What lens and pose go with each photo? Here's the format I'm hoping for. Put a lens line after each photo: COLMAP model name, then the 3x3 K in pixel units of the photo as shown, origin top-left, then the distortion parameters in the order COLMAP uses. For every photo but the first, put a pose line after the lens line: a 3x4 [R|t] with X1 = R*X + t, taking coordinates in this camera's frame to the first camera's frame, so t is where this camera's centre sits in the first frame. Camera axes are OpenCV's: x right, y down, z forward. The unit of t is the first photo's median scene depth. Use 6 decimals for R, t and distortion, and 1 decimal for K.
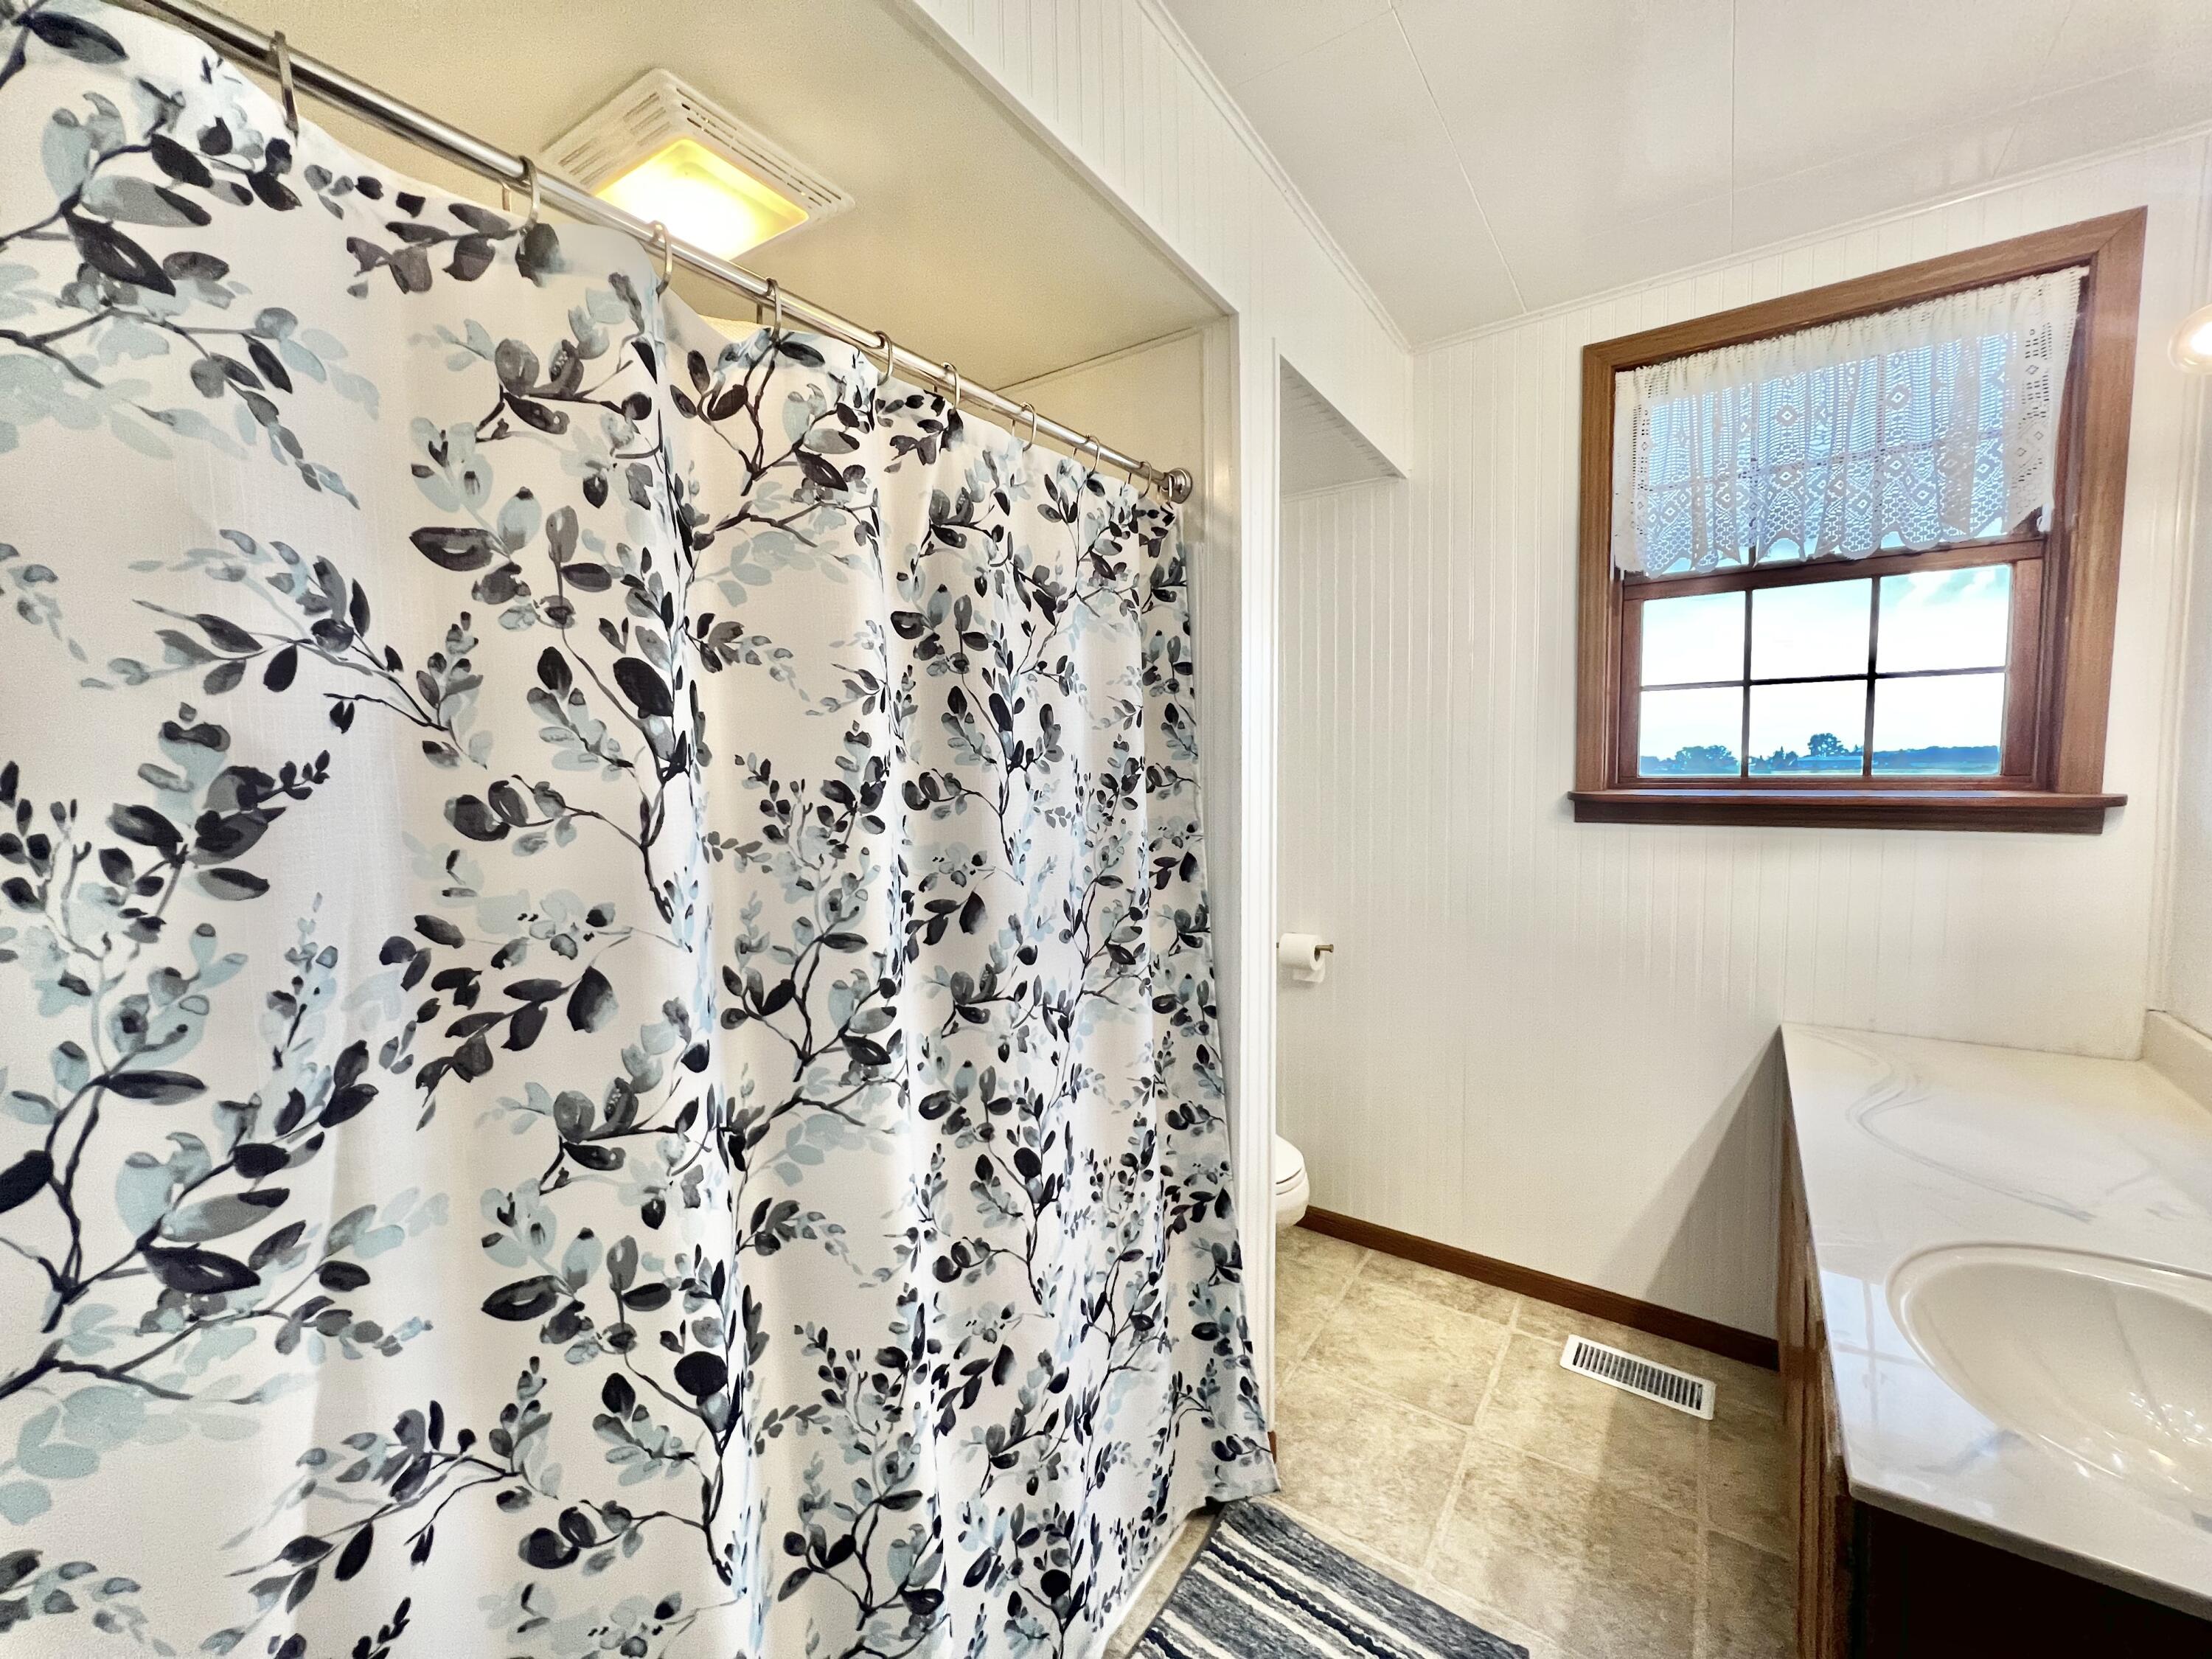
lens RADIAL K [[889.0, 0, 1099.4], [0, 889.0, 824.6], [0, 0, 1]] dist [-0.002639, 0.000481]
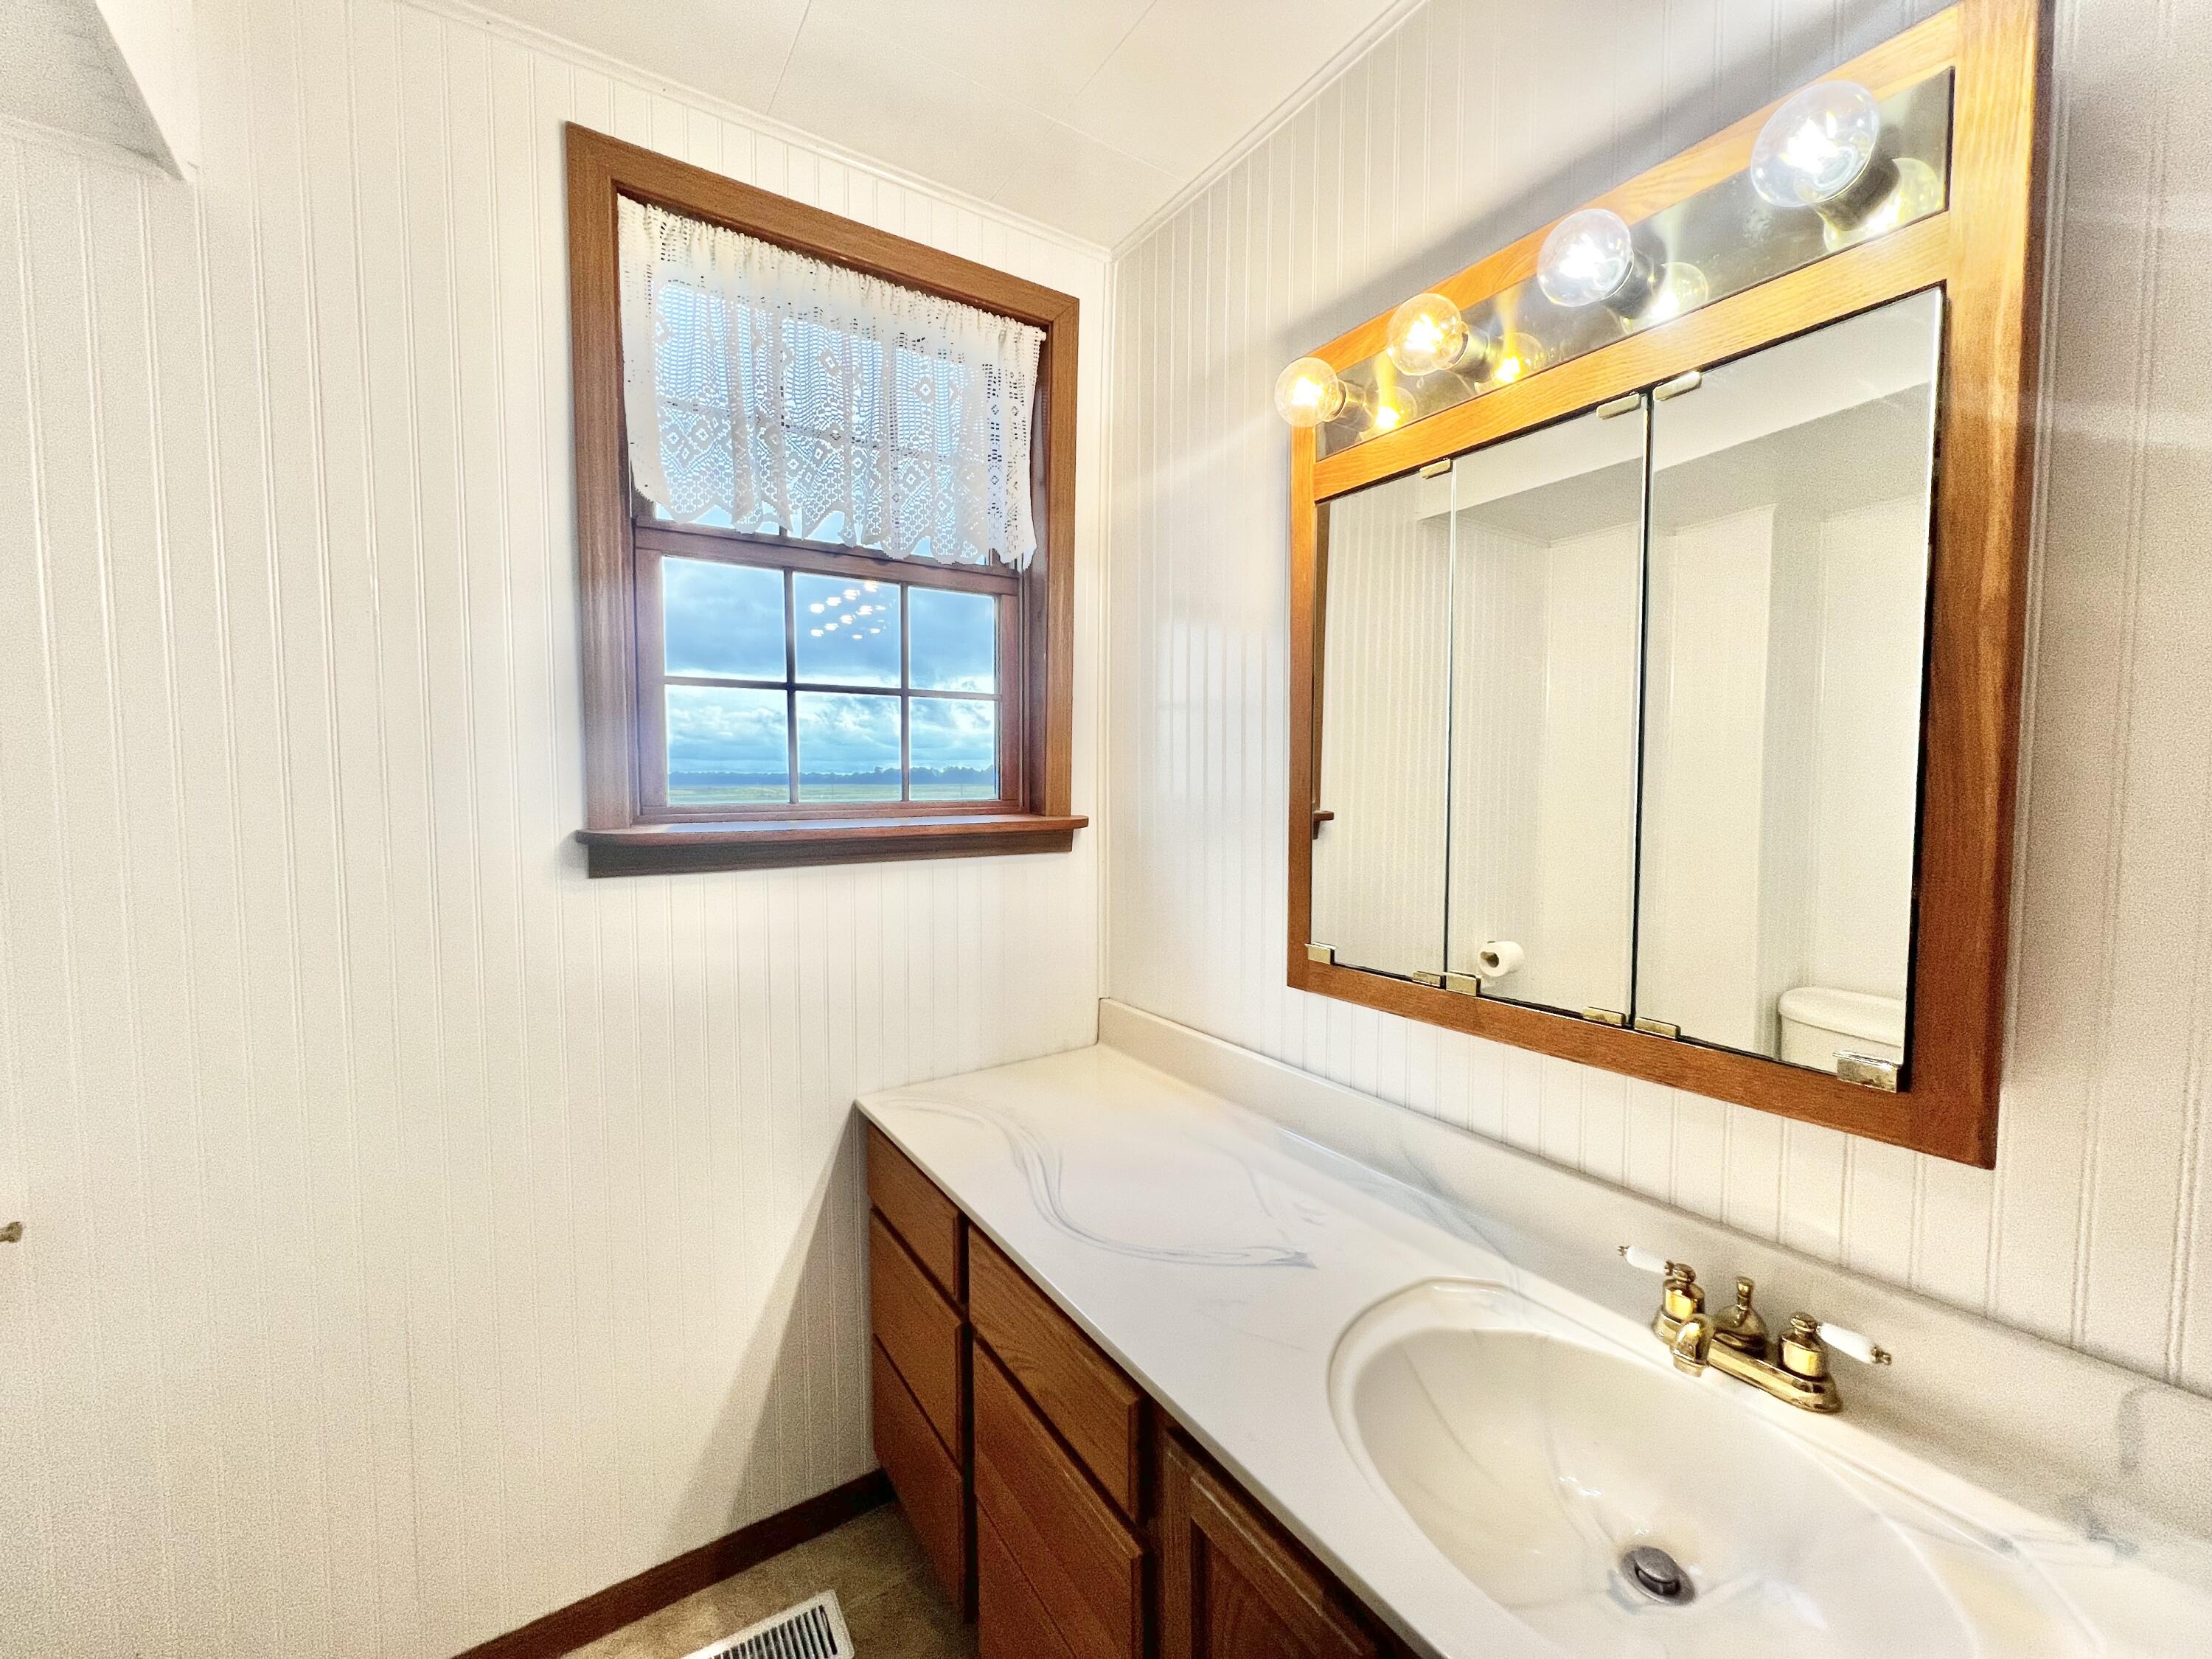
lens RADIAL K [[886.3, 0, 1101.2], [0, 886.3, 825.4], [0, 0, 1]] dist [-0.002663, 0.000915]
pose [[0.361266, -0.037939, 0.931691, 0.102367], [0.059242, 0.998087, 0.017671, -0.039910], [-0.930579, 0.048811, 0.362823, 0.561273]]
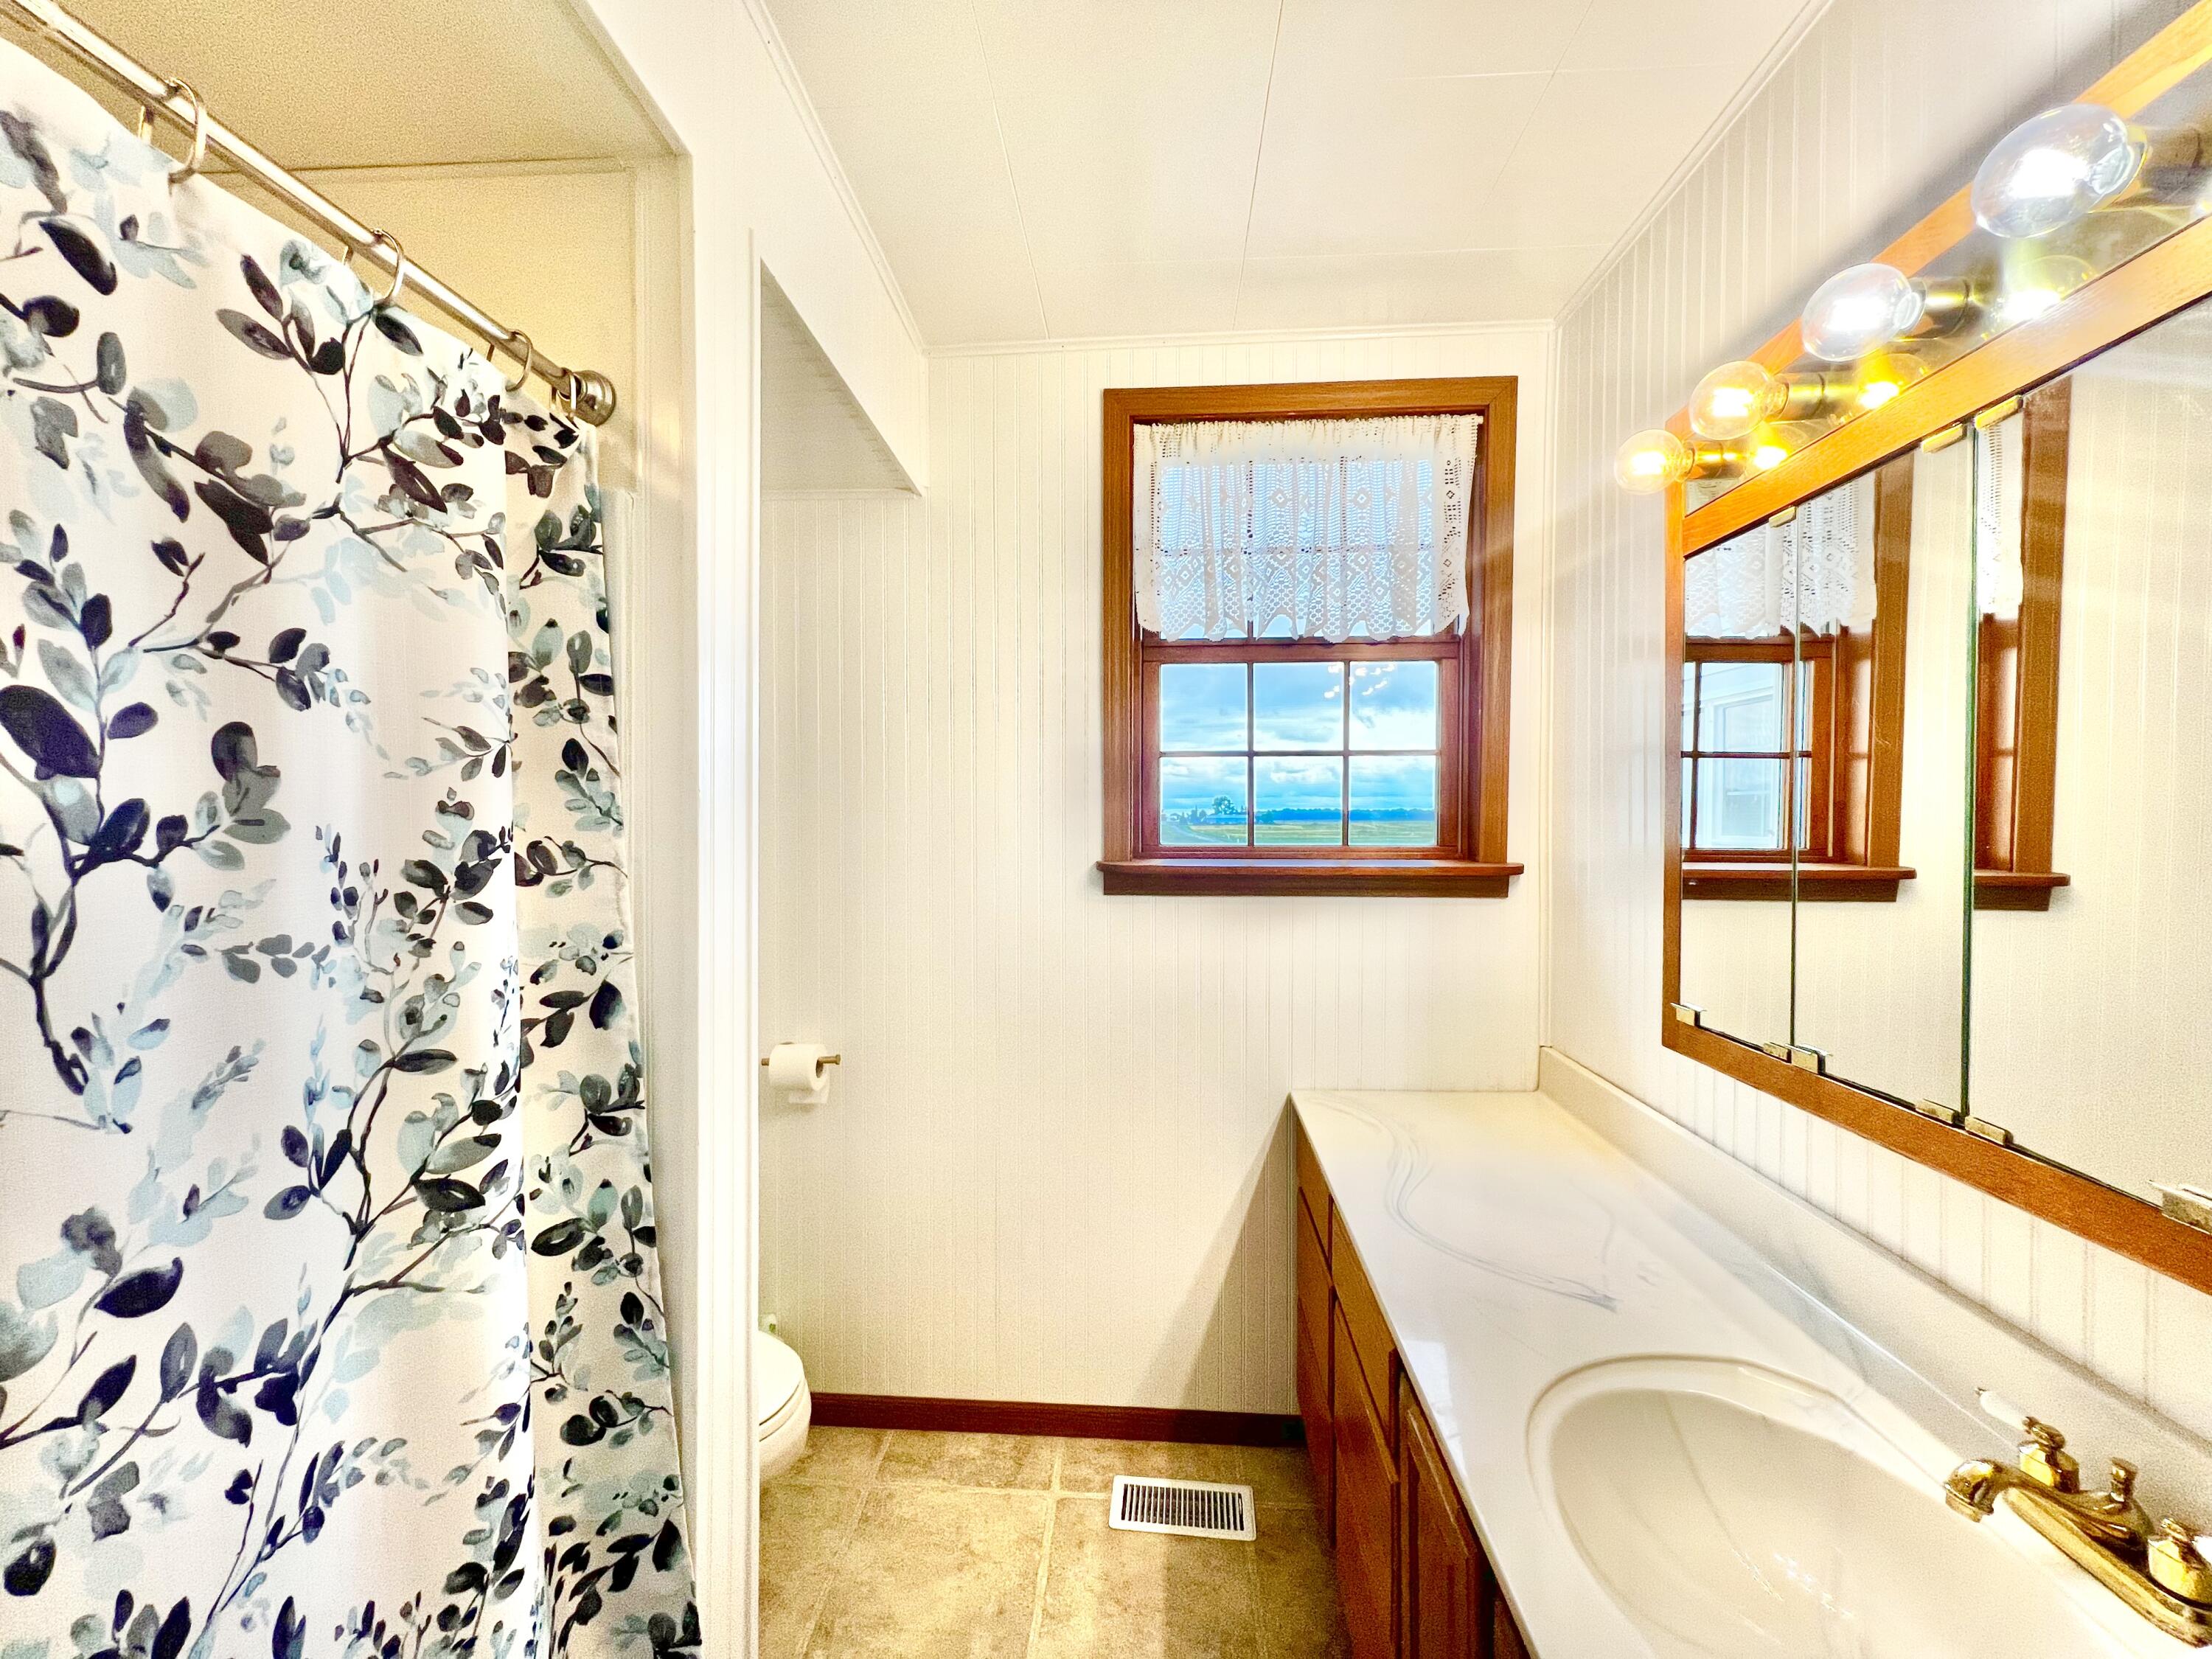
lens RADIAL K [[889.0, 0, 1102.4], [0, 889.0, 825.4], [0, 0, 1]] dist [-0.002639, 0.000481]
pose [[0.853058, 0.007333, 0.521765, 0.070157], [0.022581, 0.998446, -0.050951, -0.036560], [-0.521328, 0.055246, 0.851566, 0.282432]]
